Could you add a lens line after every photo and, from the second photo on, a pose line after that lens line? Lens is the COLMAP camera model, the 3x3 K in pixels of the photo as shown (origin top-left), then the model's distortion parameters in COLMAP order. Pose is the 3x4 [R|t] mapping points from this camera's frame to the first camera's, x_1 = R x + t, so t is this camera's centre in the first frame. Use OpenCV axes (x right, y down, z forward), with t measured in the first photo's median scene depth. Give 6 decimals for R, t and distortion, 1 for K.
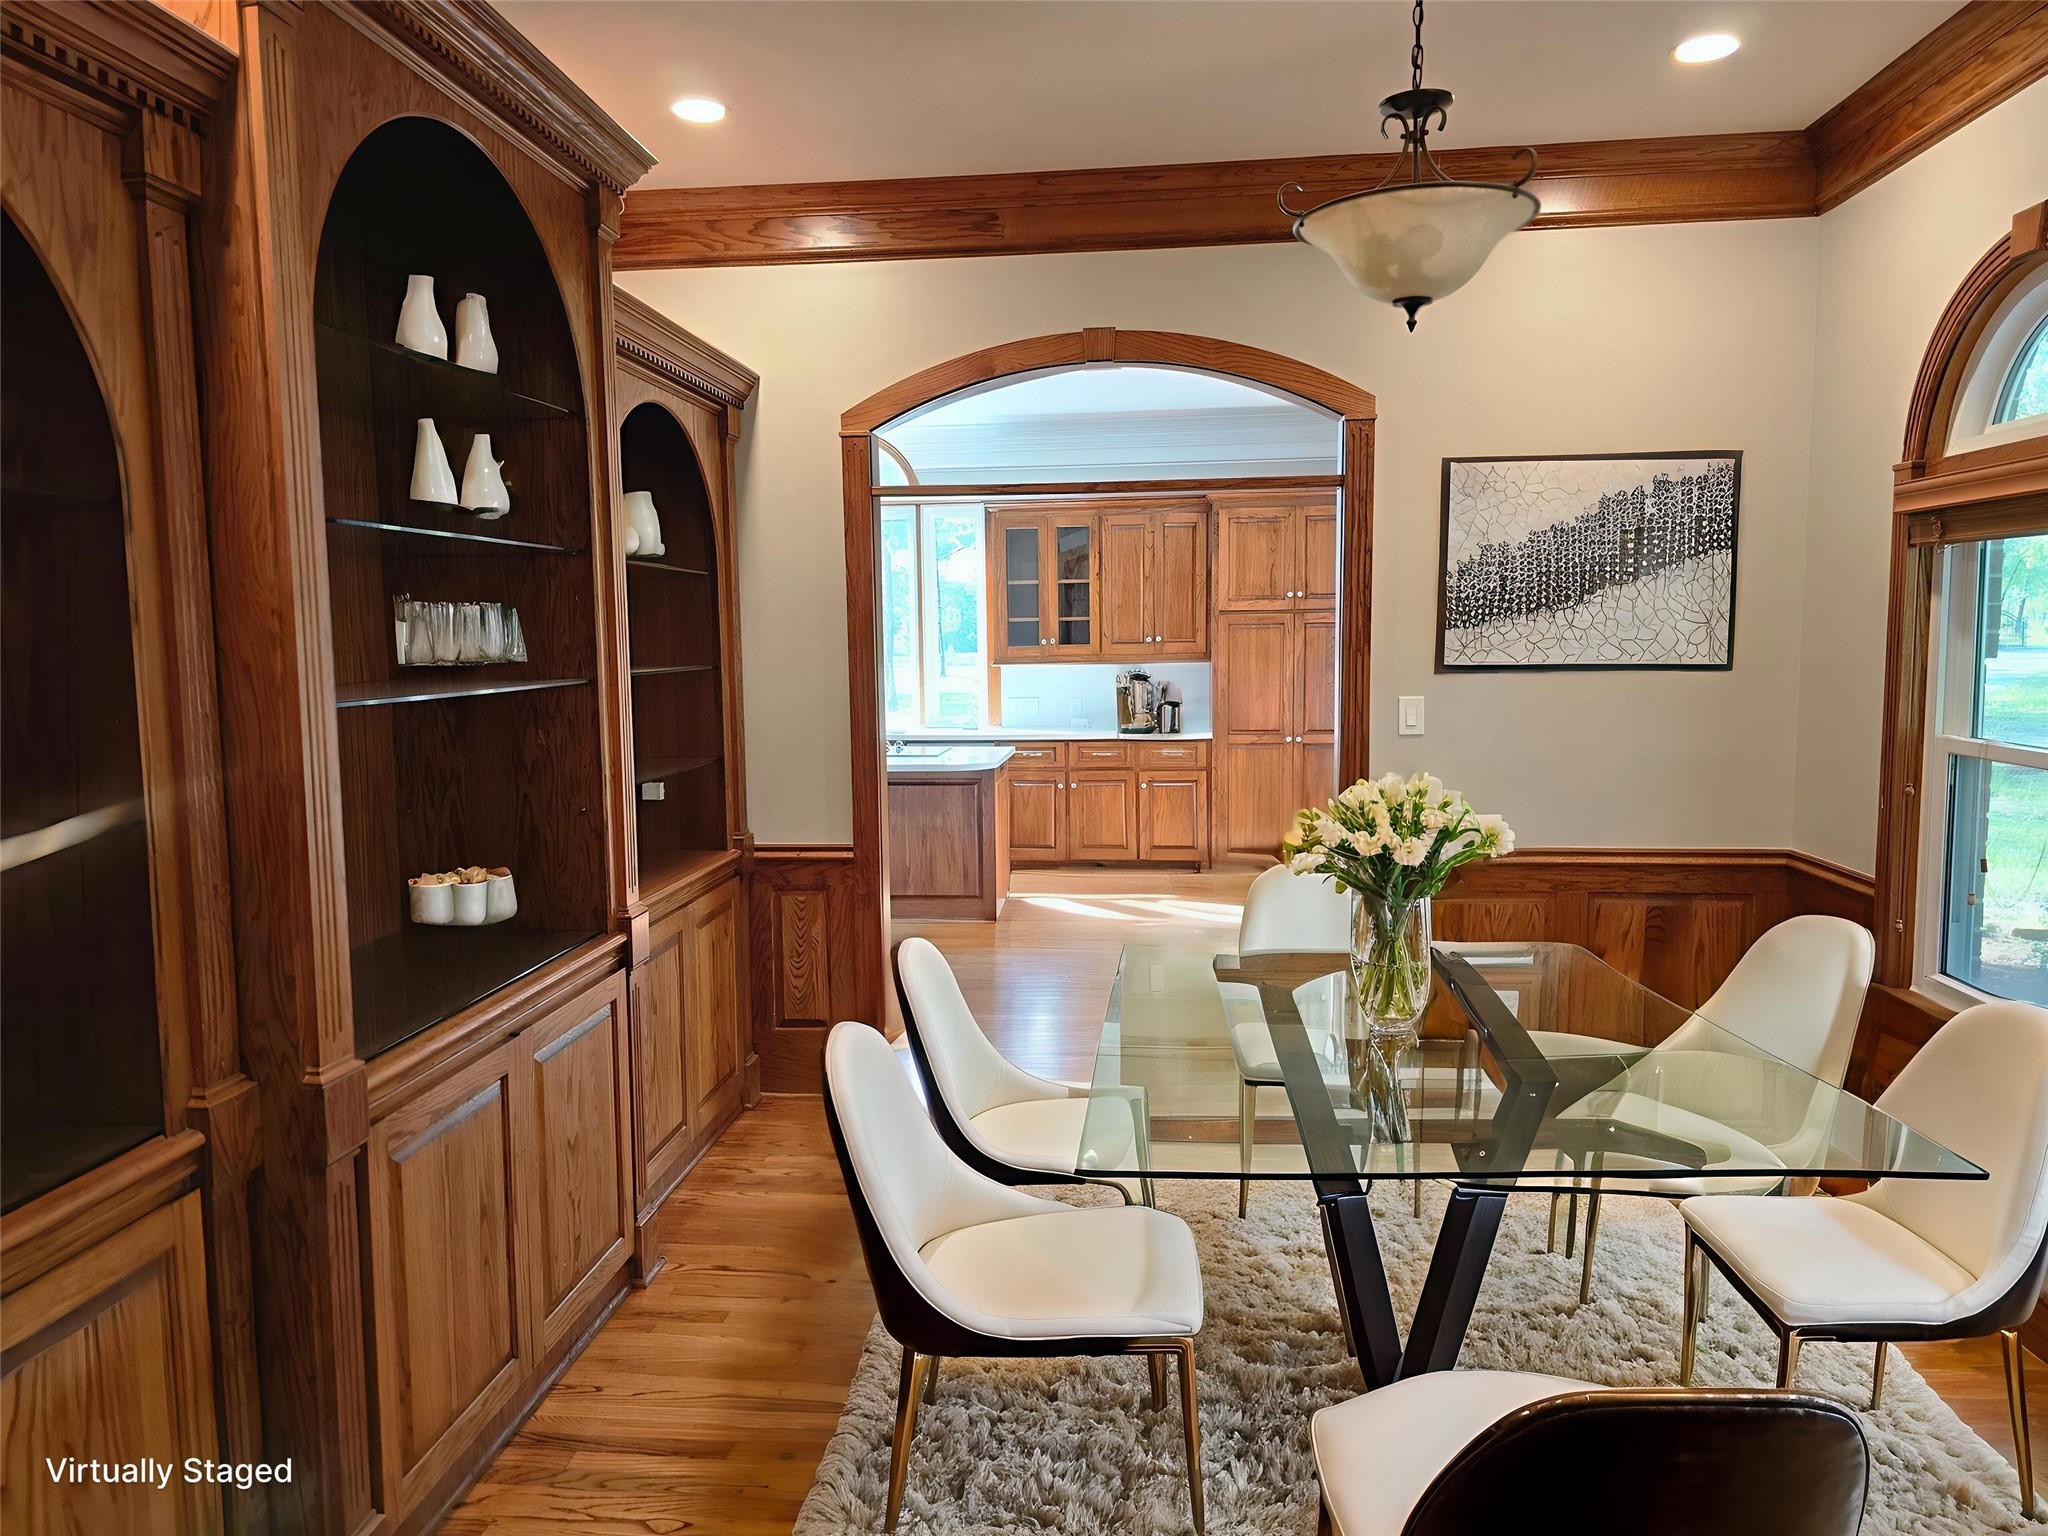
lens RADIAL K [[1394.9, 0, 1024.0], [0, 1394.9, 768.0], [0, 0, 1]] dist [0.130601, -0.176119]
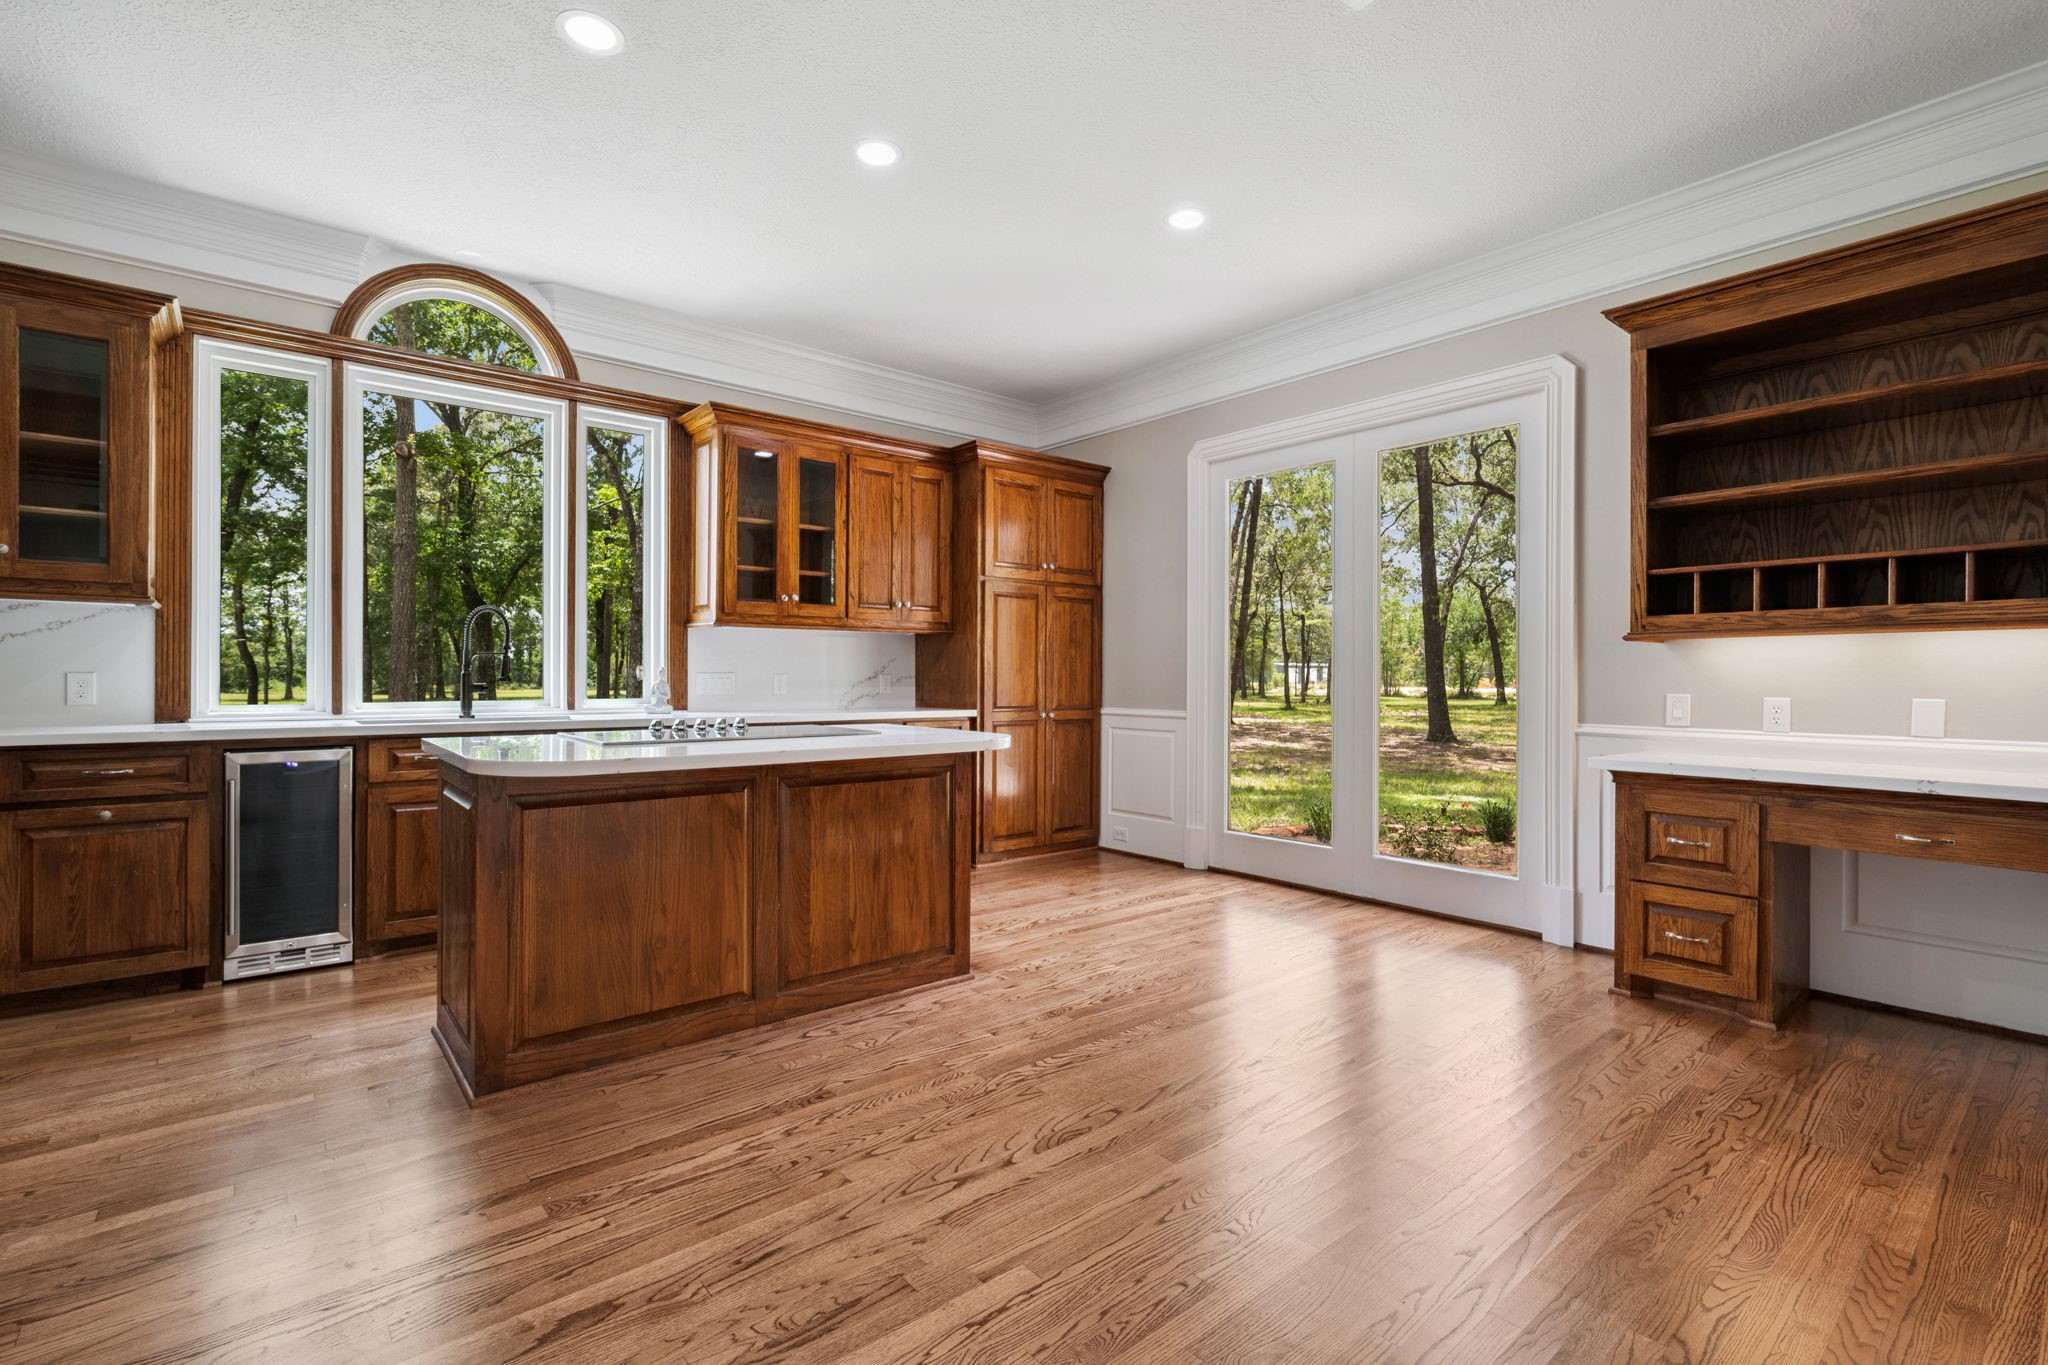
lens RADIAL K [[910.2, 0, 1010.2], [0, 910.2, 683.9], [0, 0, 1]] dist [-0.001211, -0.000097]
pose [[0.710359, 0.011766, 0.703741, -0.258867], [0.052853, 0.996146, -0.070005, 0.000889], [-0.701852, 0.086923, 0.706999, 0.554498]]
